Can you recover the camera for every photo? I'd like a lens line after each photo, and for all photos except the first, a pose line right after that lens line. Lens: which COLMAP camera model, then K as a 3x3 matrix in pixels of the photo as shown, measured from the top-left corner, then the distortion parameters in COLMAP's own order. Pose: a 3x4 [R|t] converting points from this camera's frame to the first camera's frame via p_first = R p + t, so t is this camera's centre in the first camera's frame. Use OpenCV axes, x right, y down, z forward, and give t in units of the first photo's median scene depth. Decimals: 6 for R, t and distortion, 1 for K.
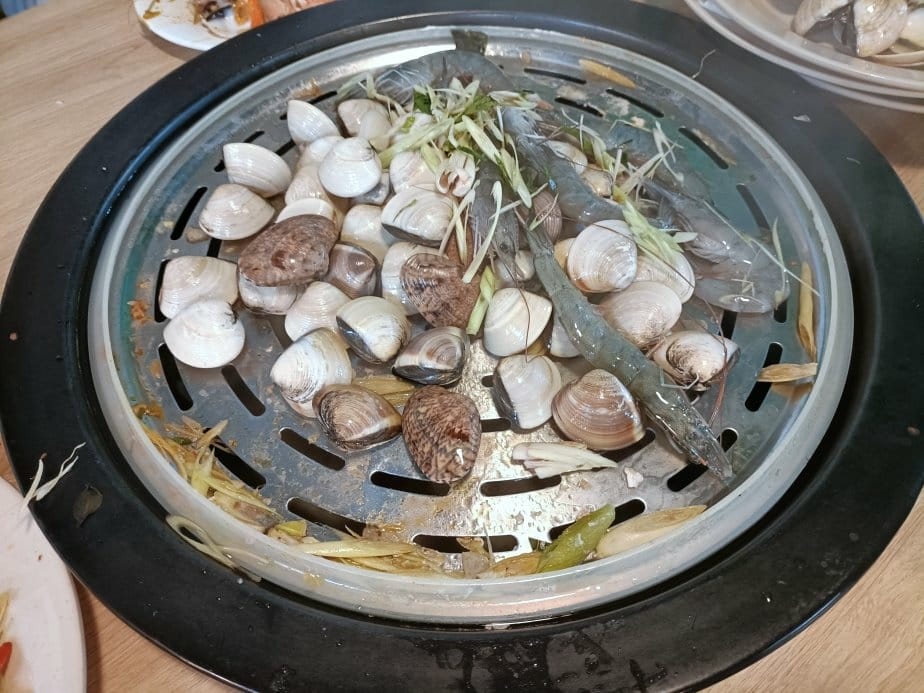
lens RADIAL K [[680.8, 0, 467.2], [0, 680.8, 340.1], [0, 0, 1]] dist [0.041035, -0.024401]
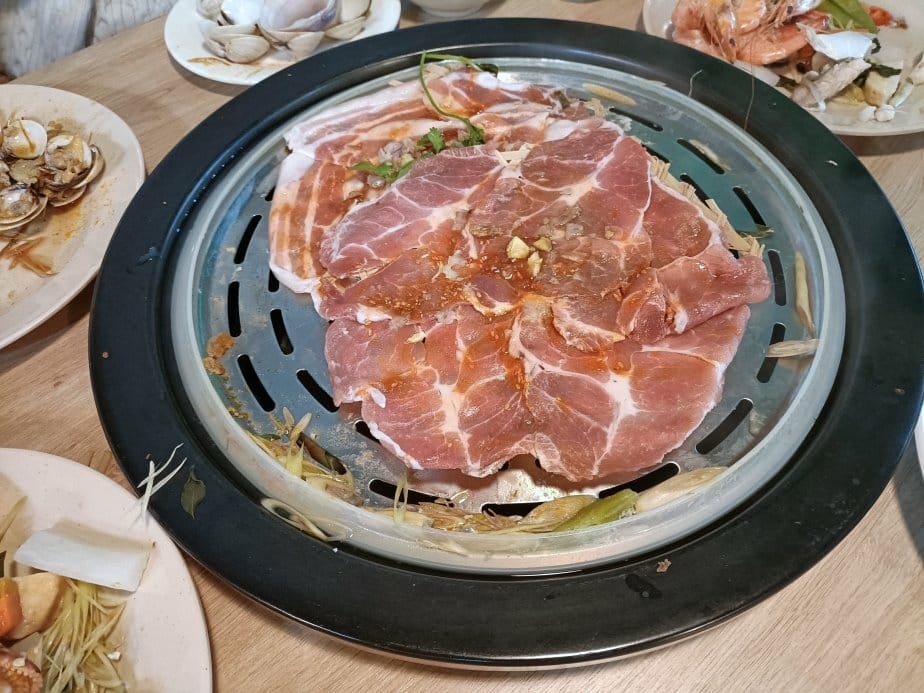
lens RADIAL K [[680.8, 0, 464.3], [0, 680.8, 344.5], [0, 0, 1]] dist [0.041035, -0.024401]
pose [[0.998306, -0.055805, 0.016435, -0.100931], [0.055992, 0.998368, -0.011200, 0.023799], [-0.015783, 0.012102, 0.999802, -0.149257]]
